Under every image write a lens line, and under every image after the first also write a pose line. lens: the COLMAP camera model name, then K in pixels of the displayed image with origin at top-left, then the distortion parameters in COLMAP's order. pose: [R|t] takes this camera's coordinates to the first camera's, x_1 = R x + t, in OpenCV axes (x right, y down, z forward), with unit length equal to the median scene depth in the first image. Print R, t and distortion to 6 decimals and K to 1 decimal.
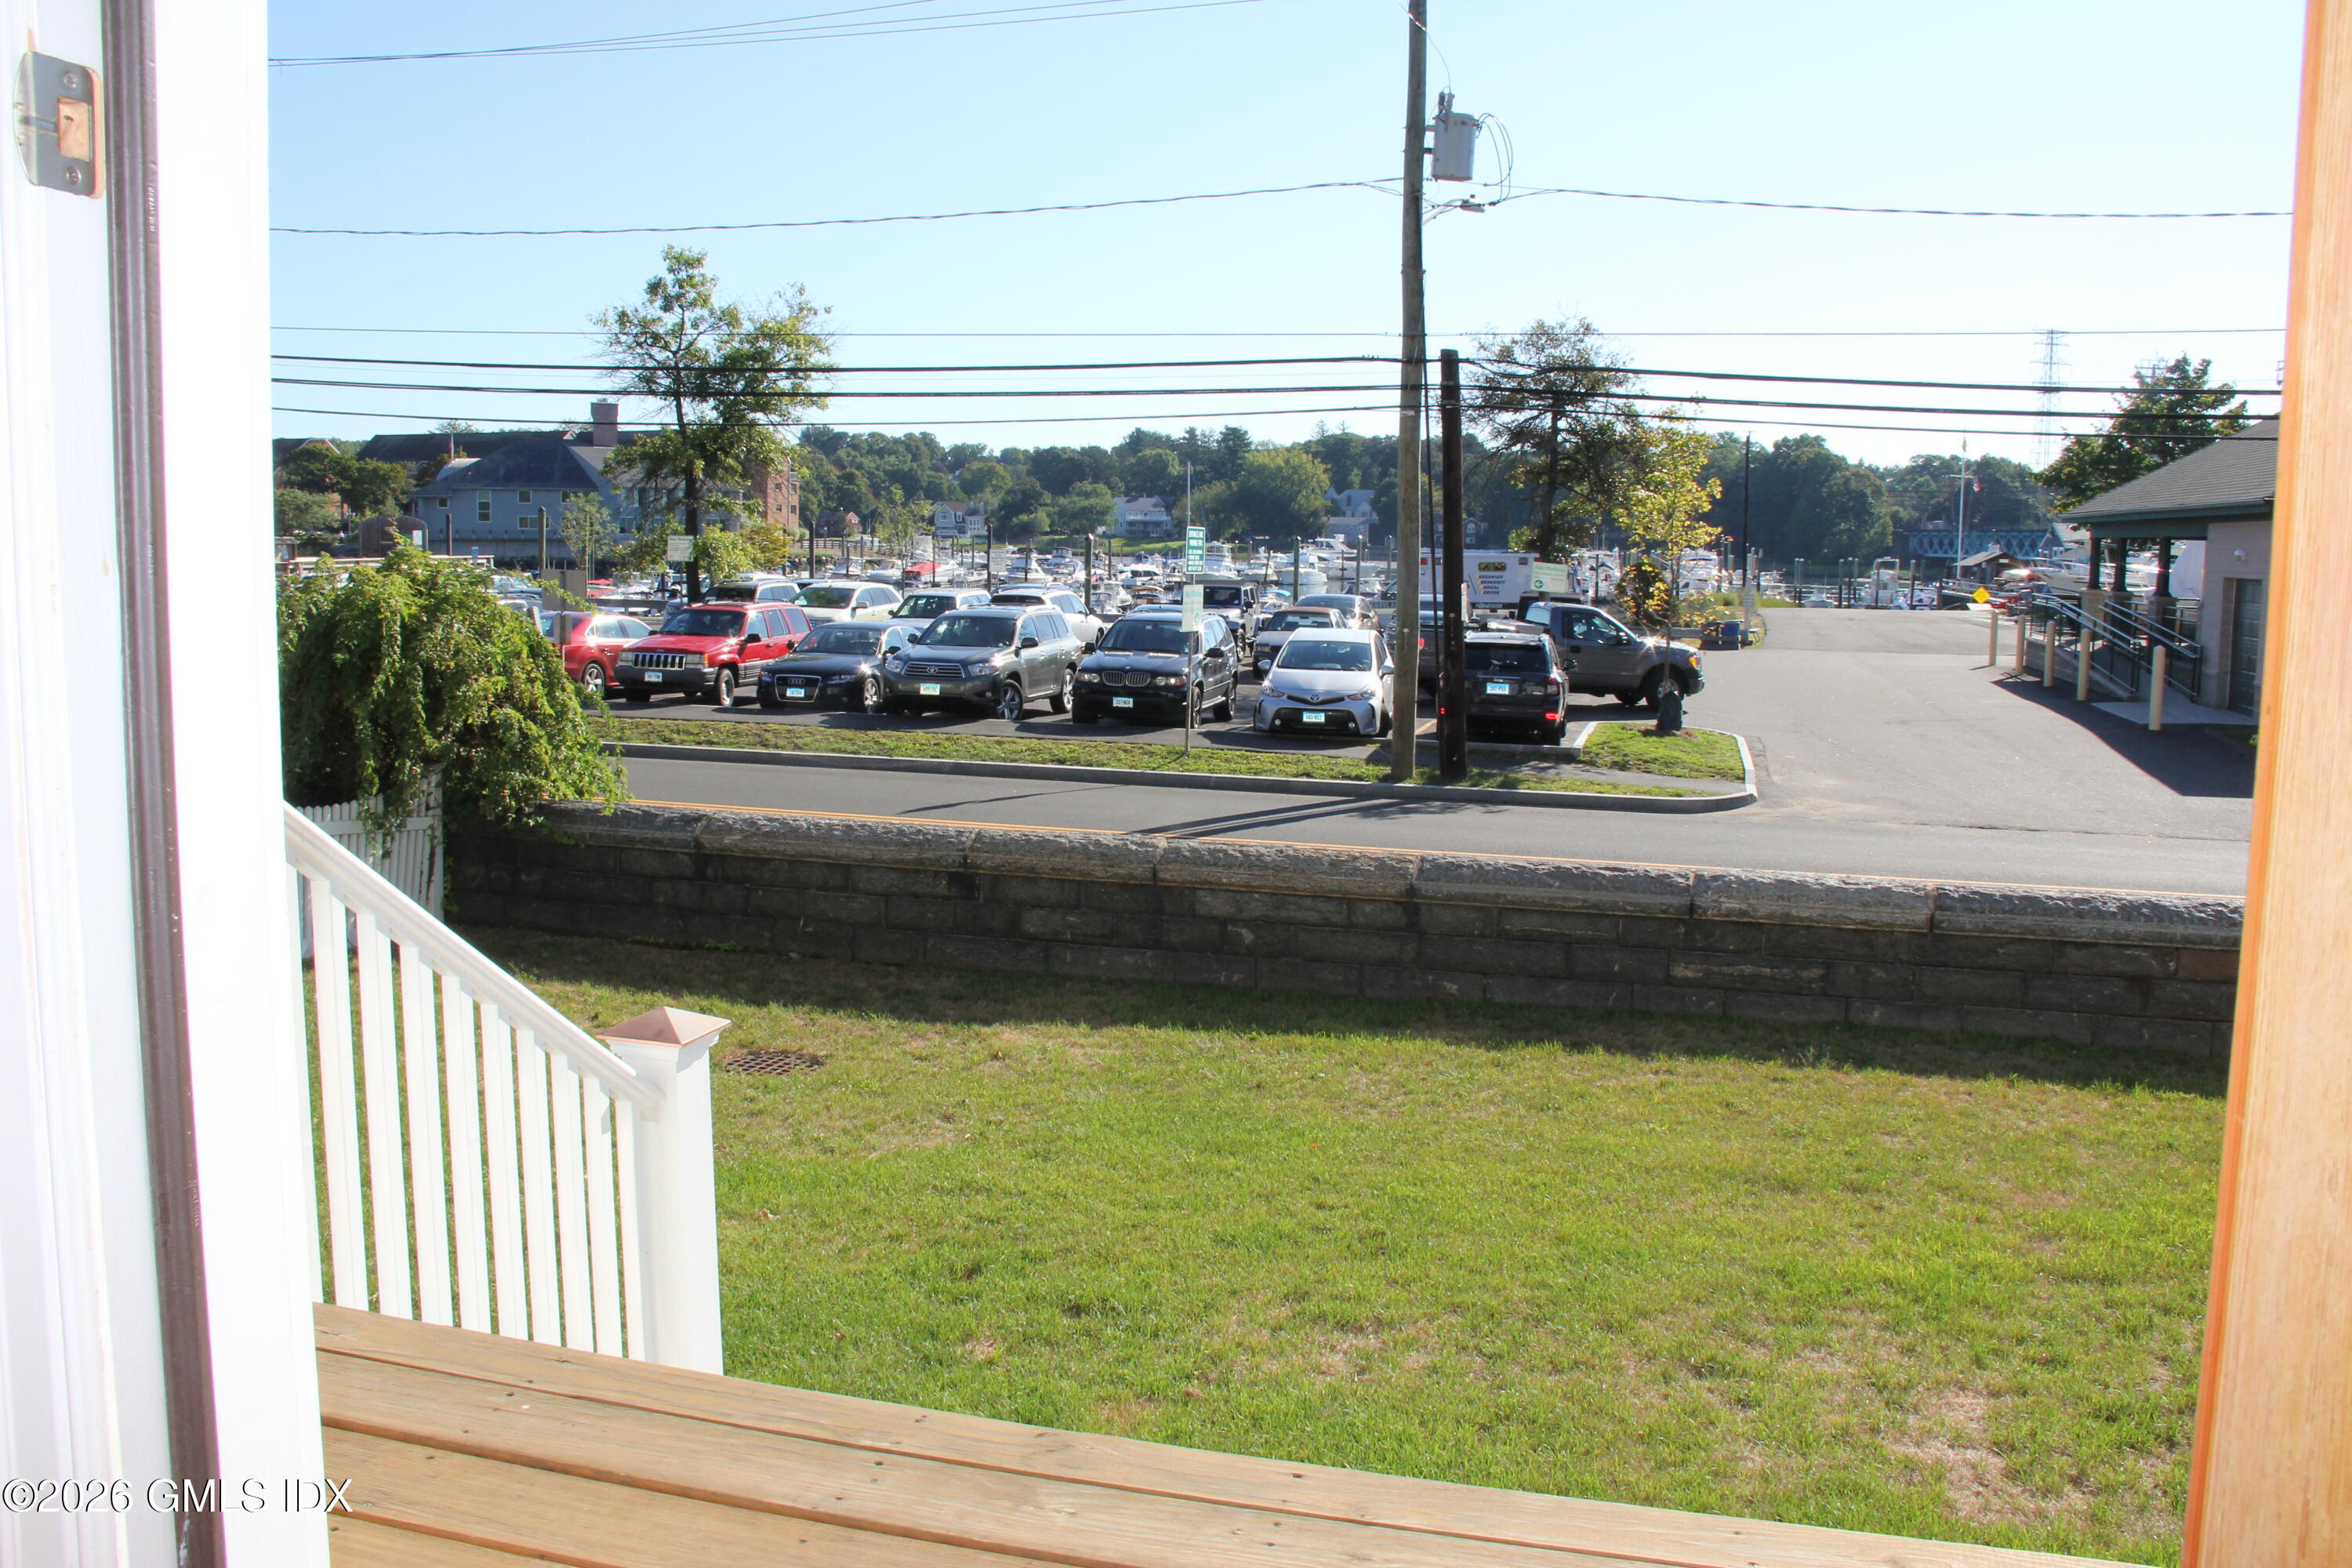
lens RADIAL K [[1952.3, 0, 1176.0], [0, 1952.3, 784.0], [0, 0, 1]] dist [-0.194726, 0.176680]
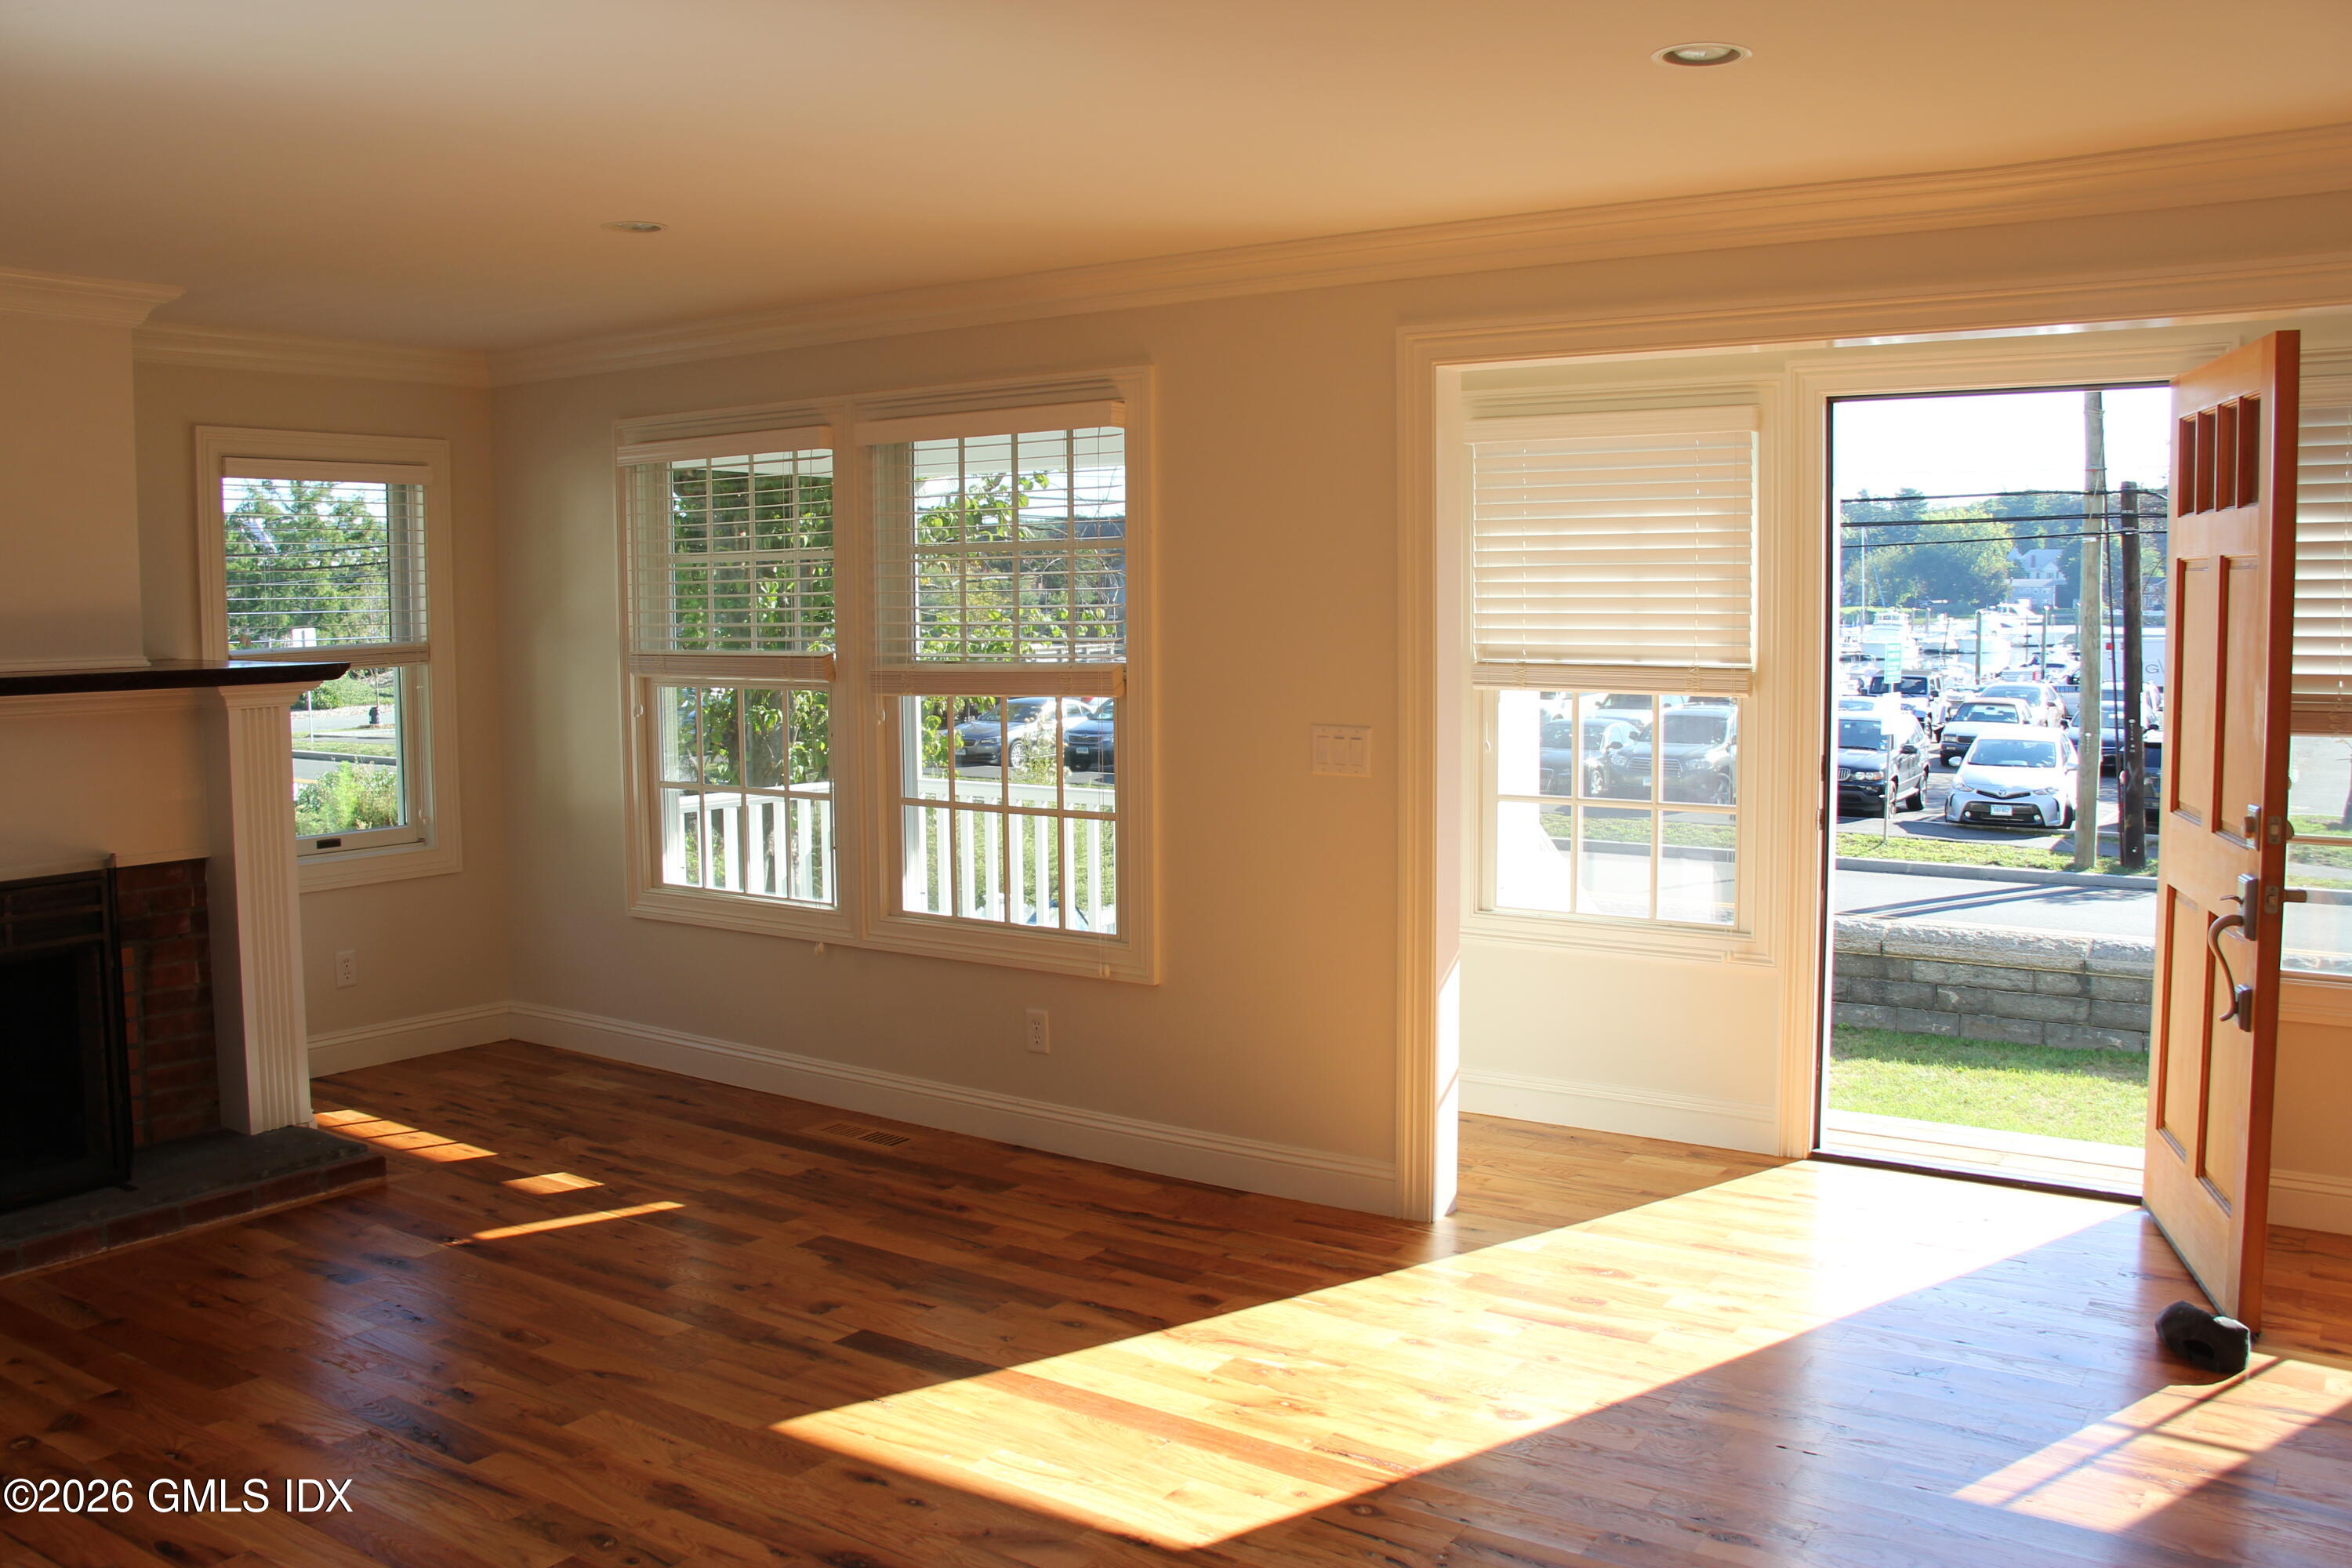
lens RADIAL K [[1952.3, 0, 1176.0], [0, 1952.3, 784.0], [0, 0, 1]] dist [-0.194726, 0.176680]
pose [[0.943449, 0.005506, -0.331473, -0.016635], [-0.016973, 0.999353, -0.031708, -0.007599], [0.331084, 0.035541, 0.942932, -0.180559]]
